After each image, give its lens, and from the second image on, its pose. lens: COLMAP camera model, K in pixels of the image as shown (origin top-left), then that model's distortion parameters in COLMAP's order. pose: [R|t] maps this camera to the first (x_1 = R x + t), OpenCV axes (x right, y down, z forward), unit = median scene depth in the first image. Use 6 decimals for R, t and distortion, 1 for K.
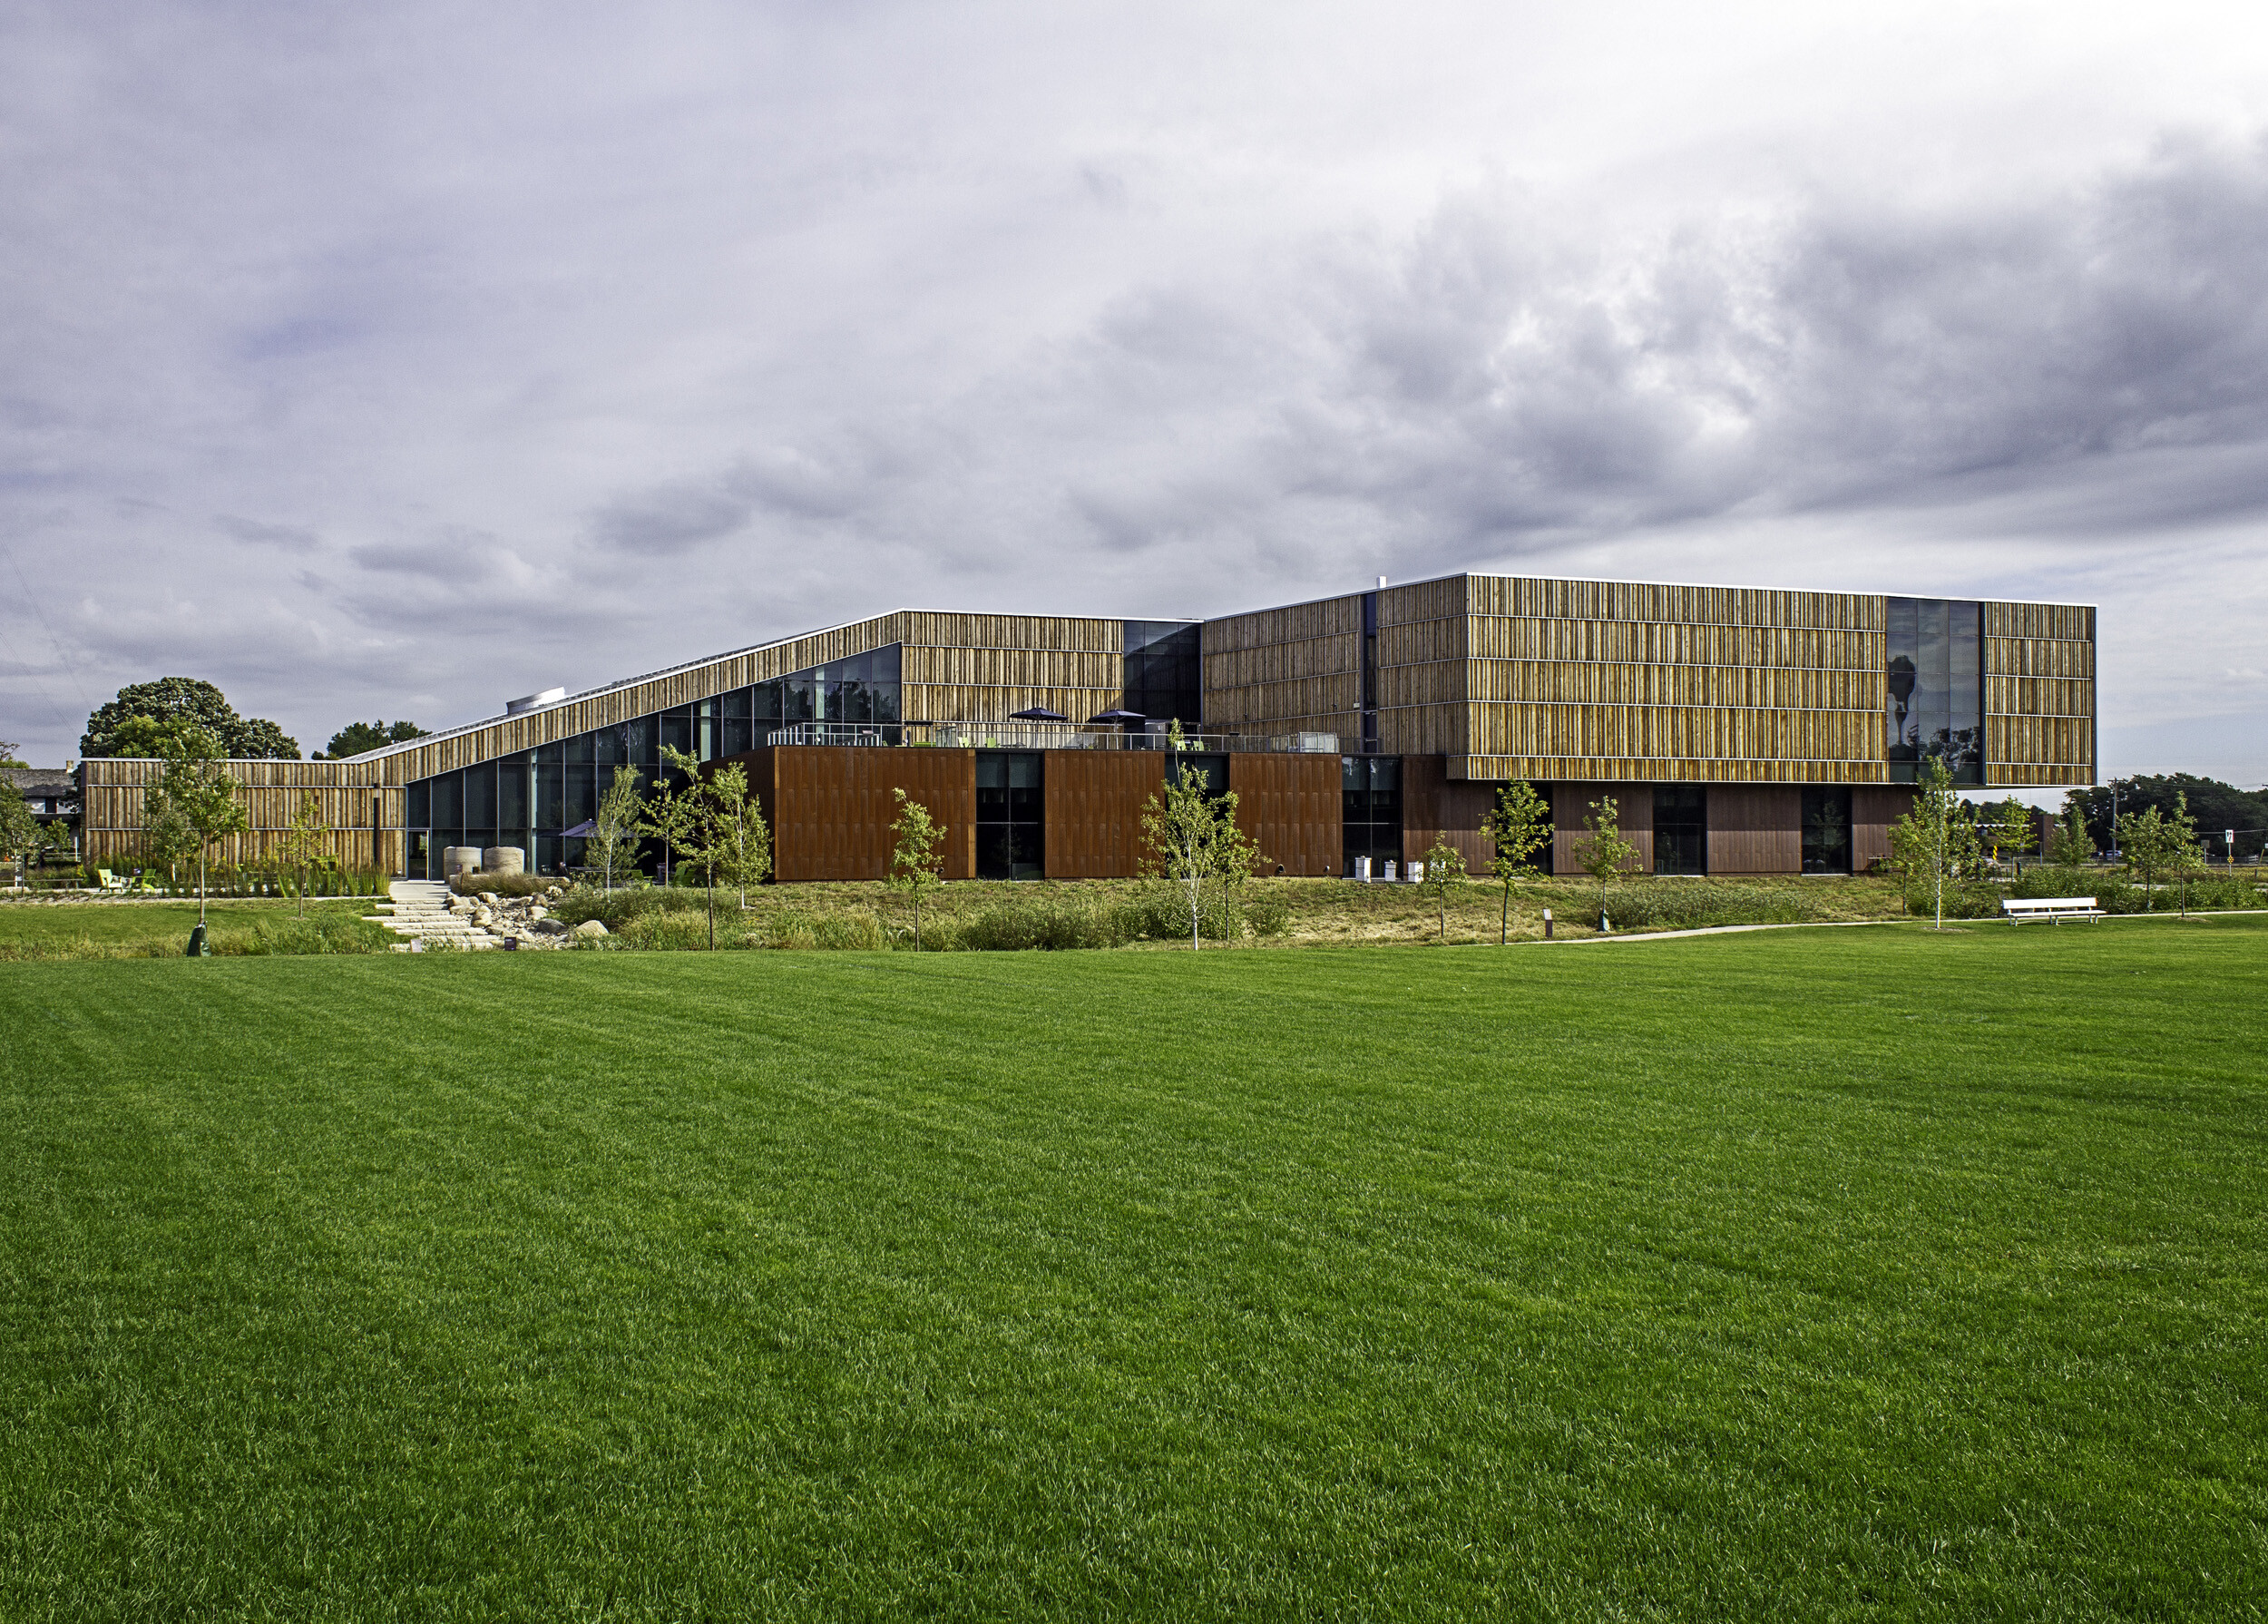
lens RADIAL K [[1977.0, 0, 1055.1], [0, 1977.0, 851.4], [0, 0, 1]] dist [0.009933, 0.000743]
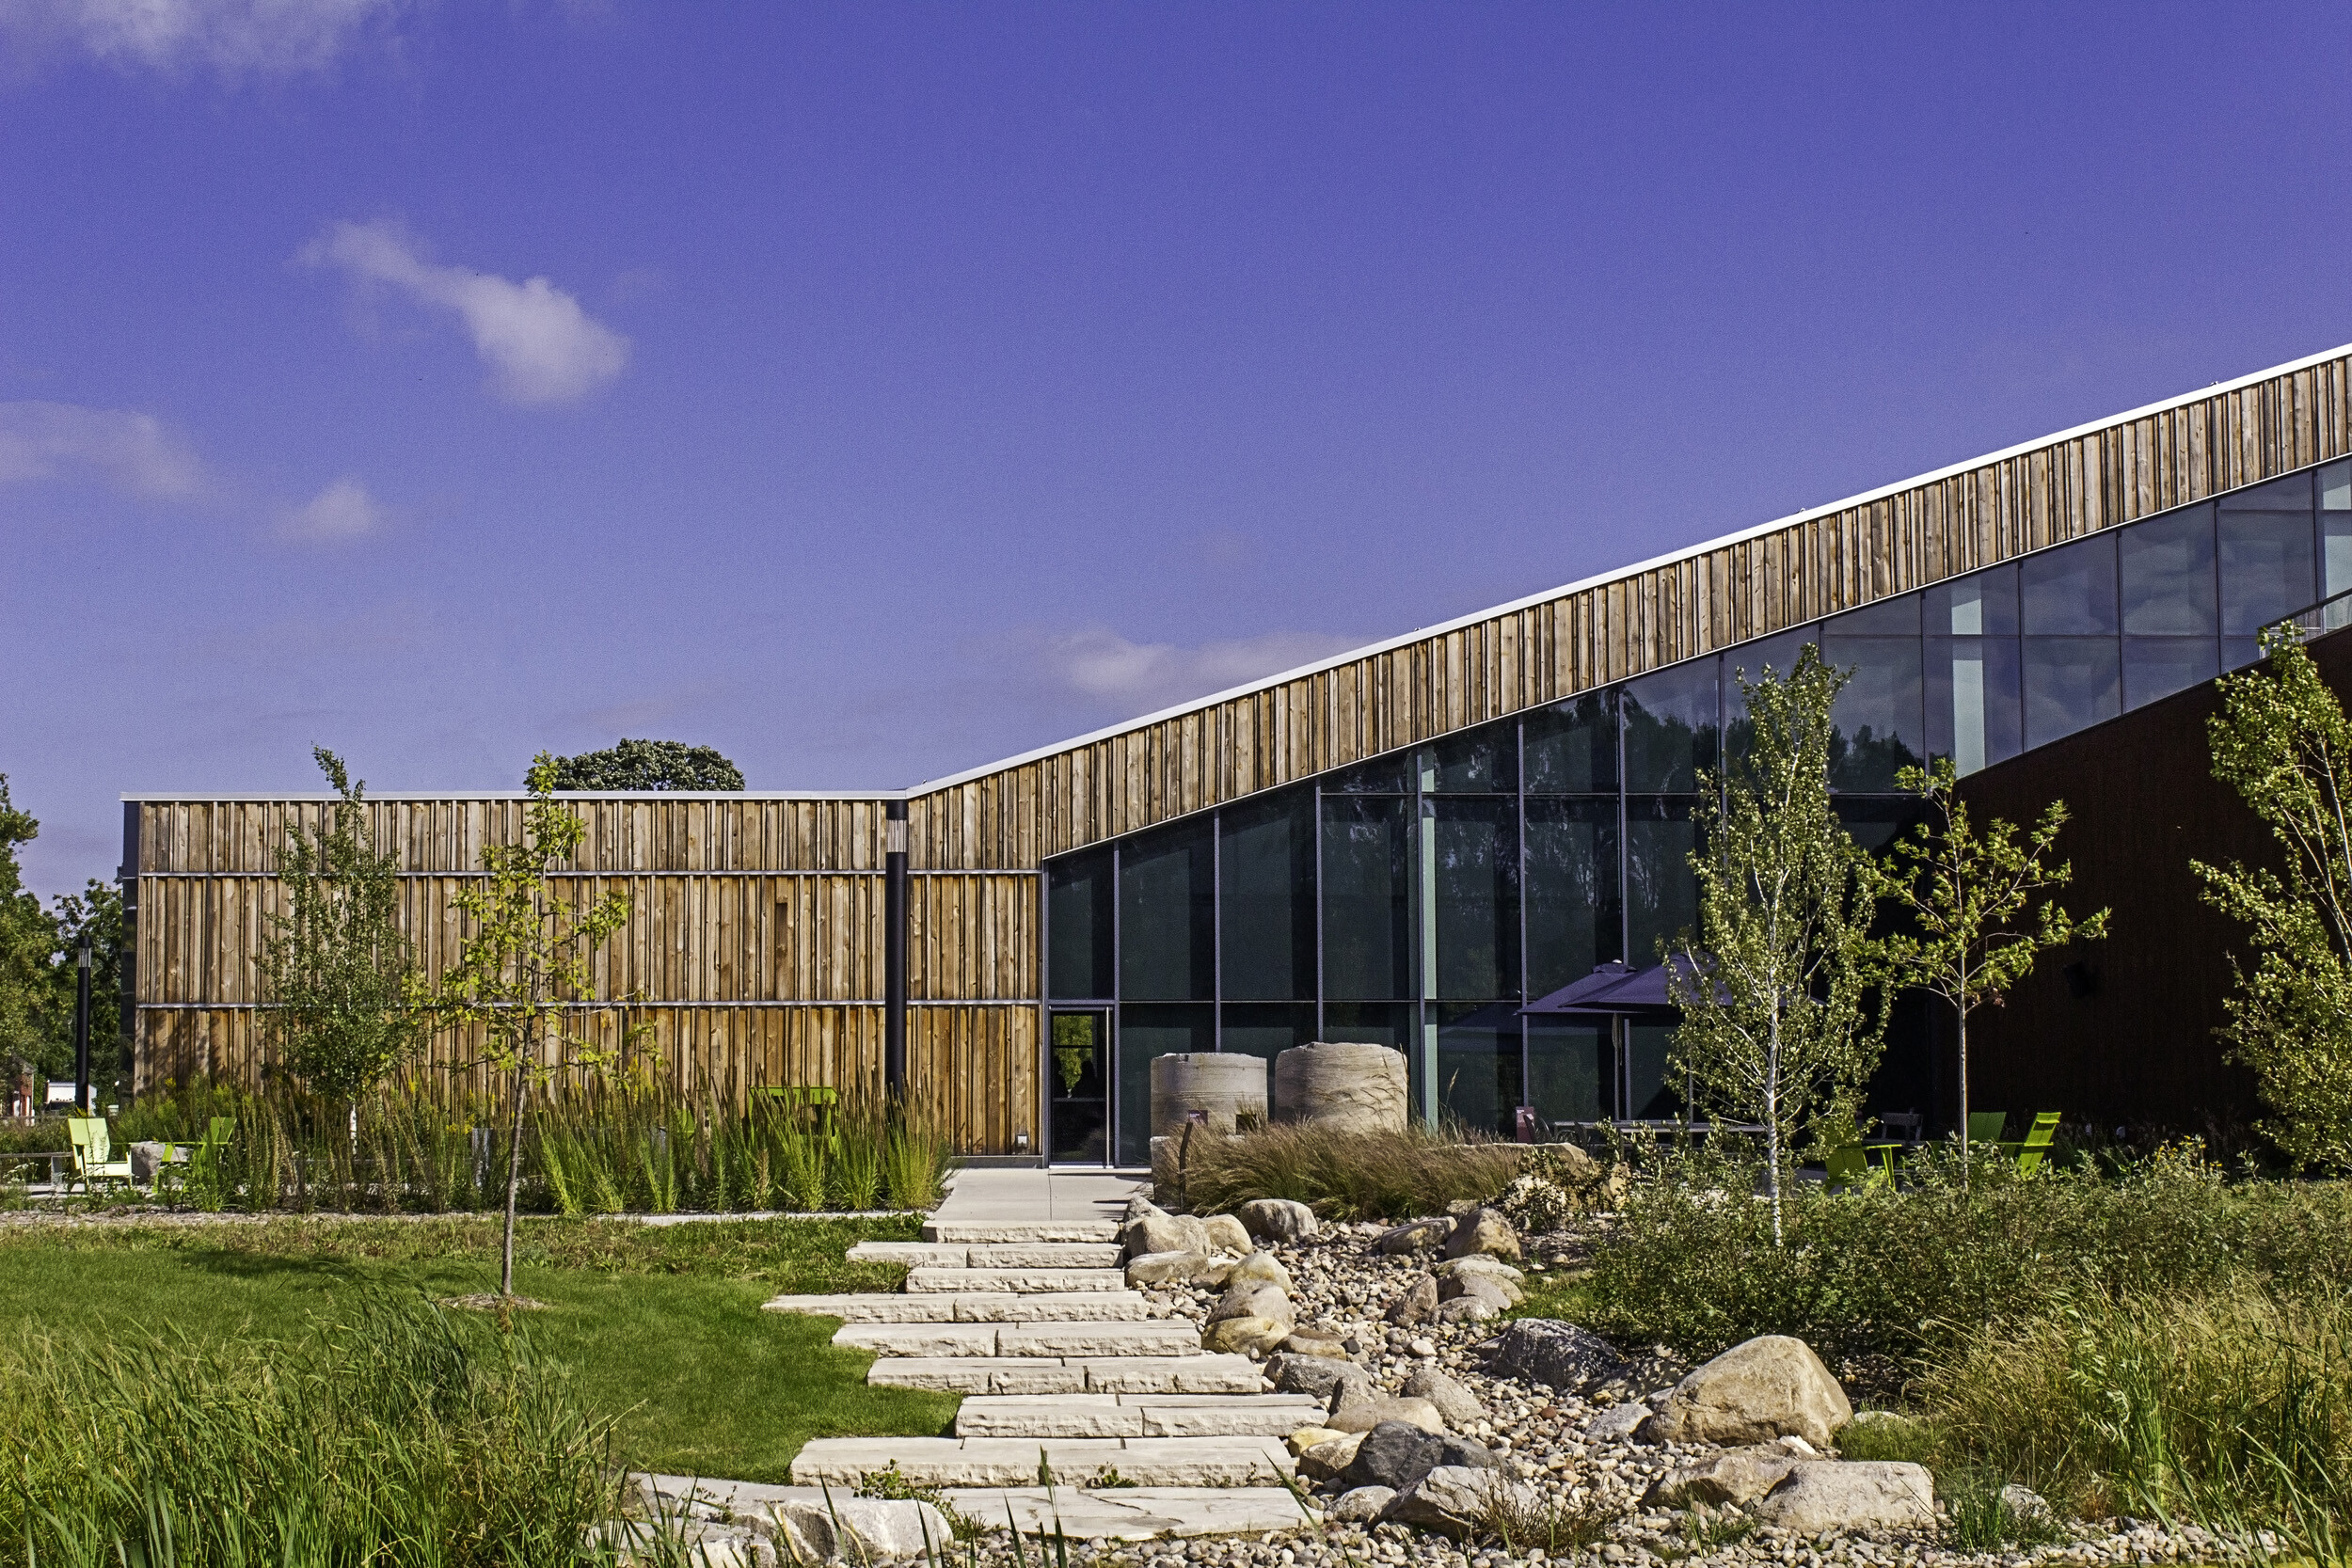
lens RADIAL K [[3629.9, 0, 1176.0], [0, 3629.9, 784.0], [0, 0, 1]] dist [-0.000311, -0.017321]
pose [[0.950911, -0.031700, -0.307836, -0.140660], [0.001562, 0.995219, -0.097657, 0.012070], [0.309460, 0.092382, 0.946414, 0.501025]]
